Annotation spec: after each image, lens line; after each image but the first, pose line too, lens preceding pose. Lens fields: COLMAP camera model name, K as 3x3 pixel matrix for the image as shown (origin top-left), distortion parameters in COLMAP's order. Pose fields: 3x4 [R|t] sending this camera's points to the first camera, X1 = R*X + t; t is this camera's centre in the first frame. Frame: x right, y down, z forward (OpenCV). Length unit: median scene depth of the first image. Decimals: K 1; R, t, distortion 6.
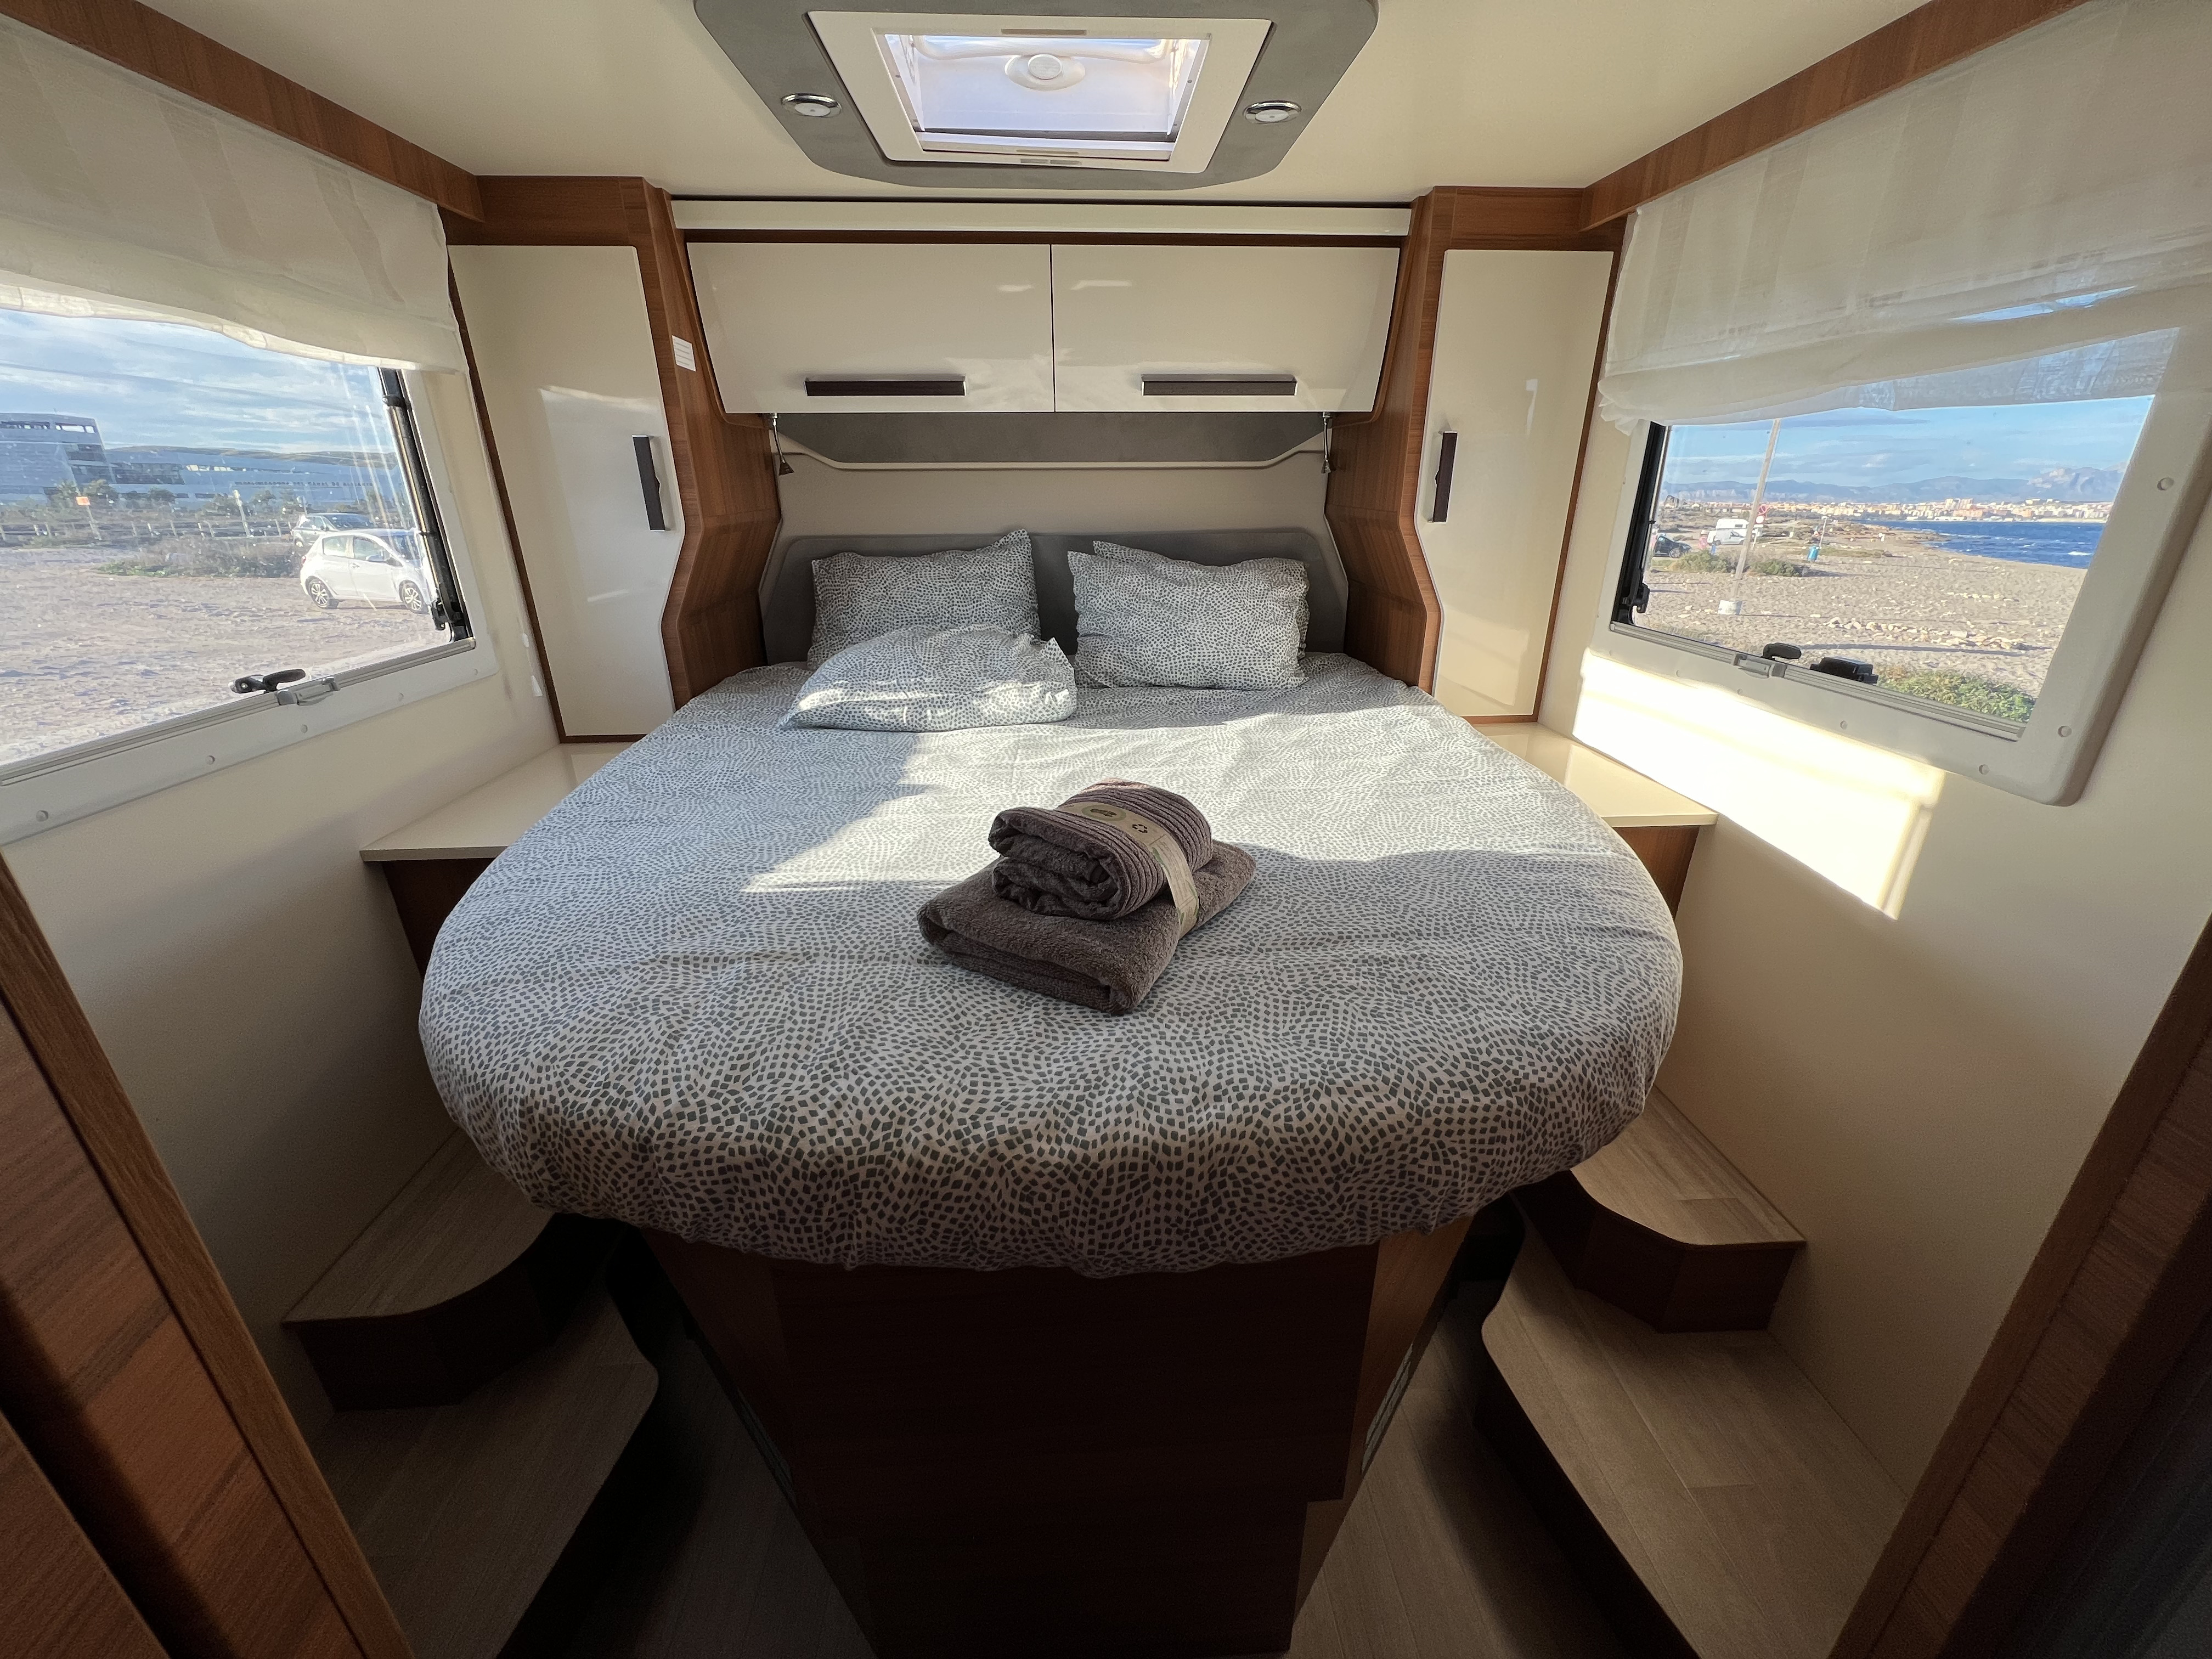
lens RADIAL K [[886.0, 0, 1106.0], [0, 886.0, 829.5], [0, 0, 1]] dist [-0.000374, -0.000229]
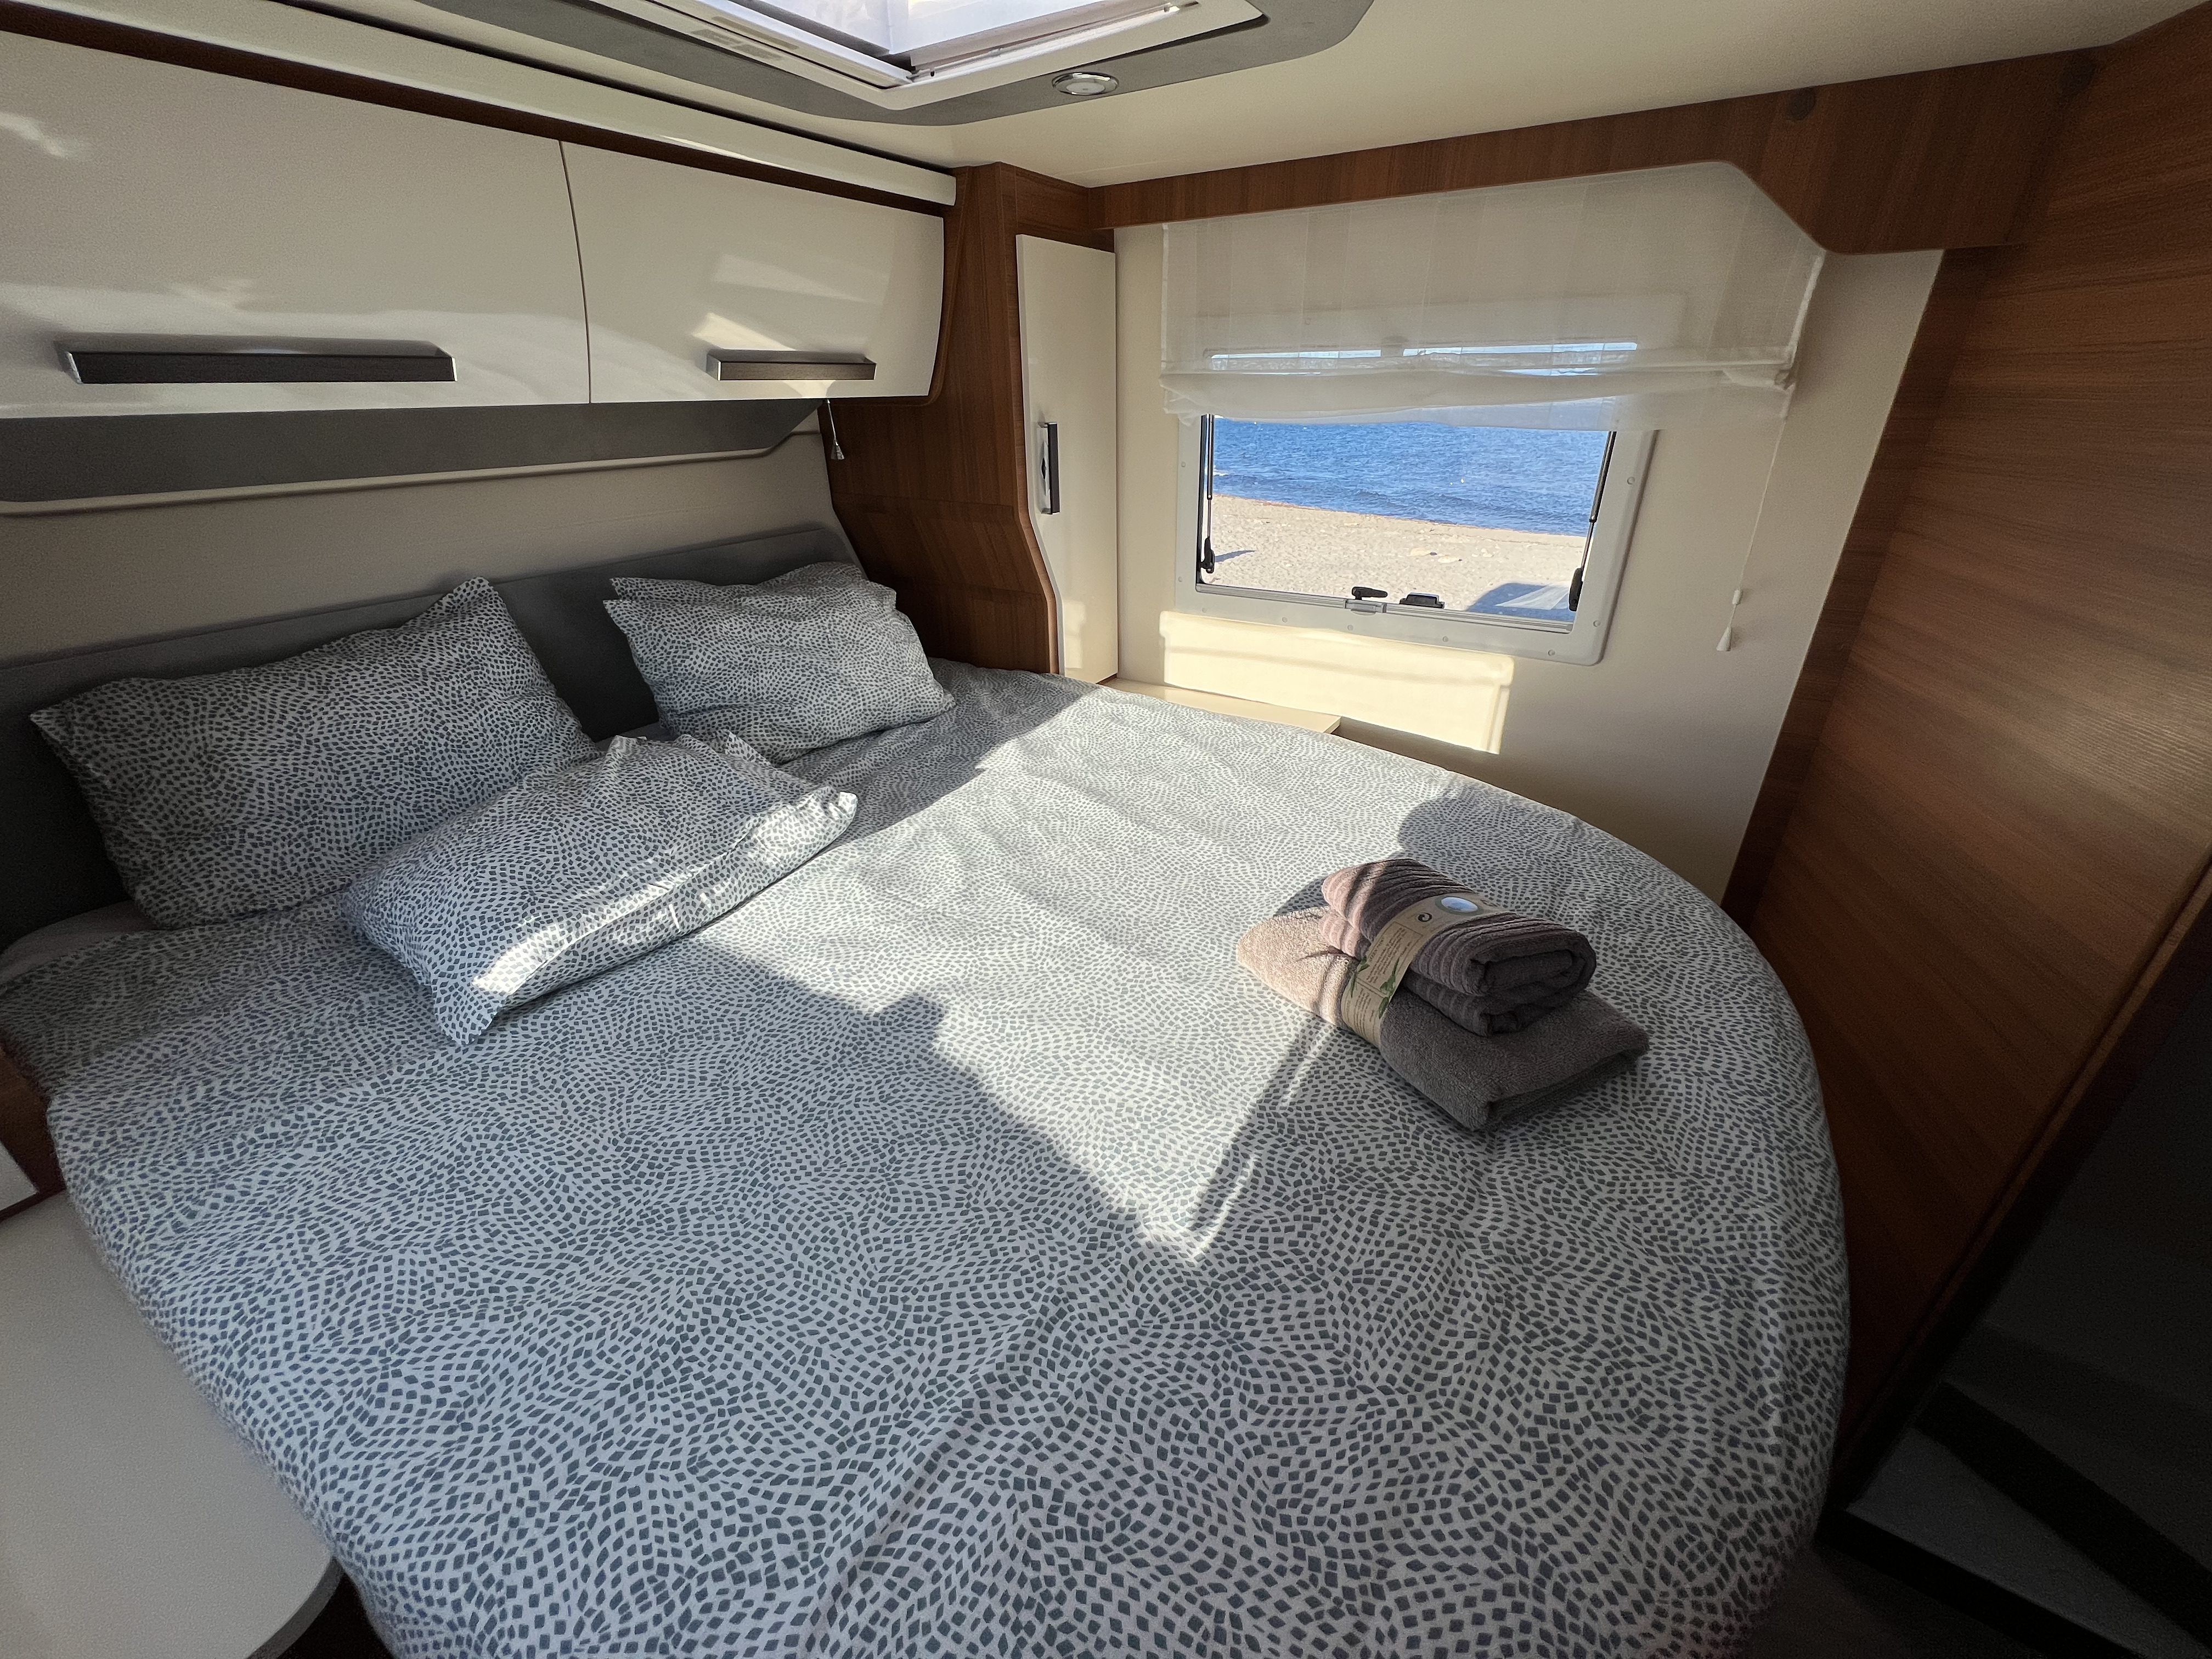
lens RADIAL K [[886.0, 0, 1106.0], [0, 886.0, 829.5], [0, 0, 1]] dist [-0.000374, -0.000229]
pose [[0.581370, -0.367568, 0.725880, -0.477091], [0.309586, 0.924969, 0.220429, -0.227806], [-0.752439, 0.096571, 0.651544, 0.347637]]
